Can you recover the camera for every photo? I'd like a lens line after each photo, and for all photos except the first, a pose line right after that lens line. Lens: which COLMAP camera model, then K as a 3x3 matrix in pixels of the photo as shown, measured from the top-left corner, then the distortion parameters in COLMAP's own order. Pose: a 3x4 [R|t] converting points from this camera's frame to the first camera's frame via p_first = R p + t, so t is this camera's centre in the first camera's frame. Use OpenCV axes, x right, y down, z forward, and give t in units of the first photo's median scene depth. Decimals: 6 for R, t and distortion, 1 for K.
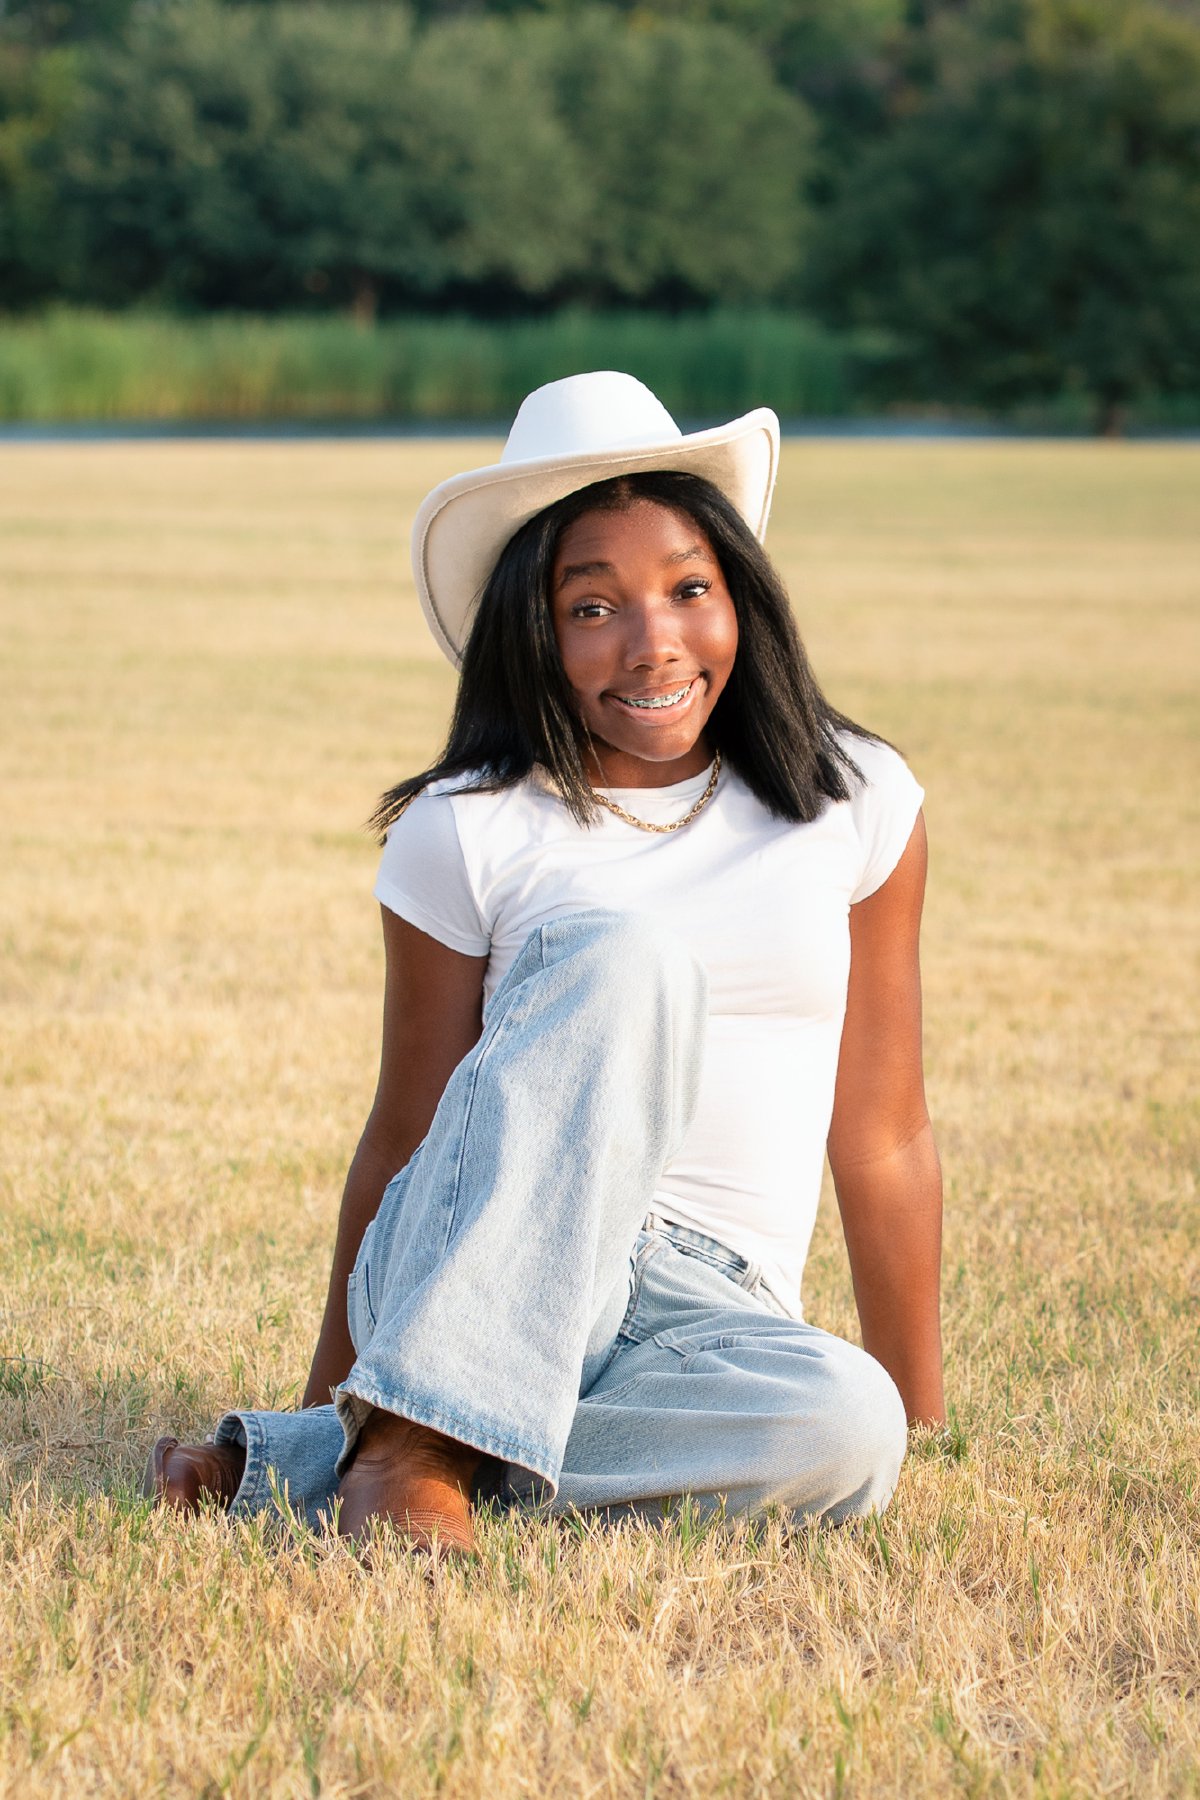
lens RADIAL K [[9125.1, 0, 600.0], [0, 9125.1, 900.0], [0, 0, 1]] dist [0.090168, -2.931296]
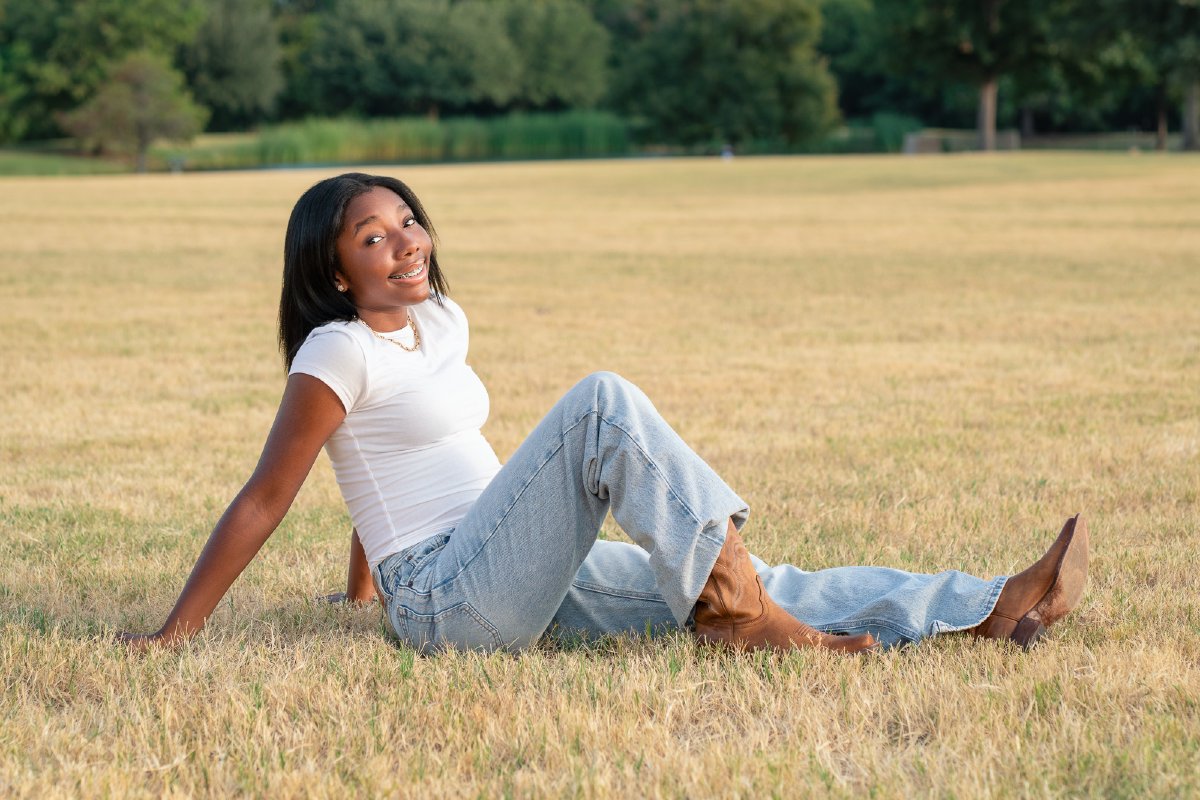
lens RADIAL K [[6083.4, 0, 600.0], [0, 6083.4, 400.0], [0, 0, 1]] dist [0.090168, -2.931296]
pose [[0.999054, -0.027243, -0.033902, 0.057156], [0.027278, 0.999628, 0.000580, 0.010835], [0.033874, -0.001504, 0.999425, -0.516131]]
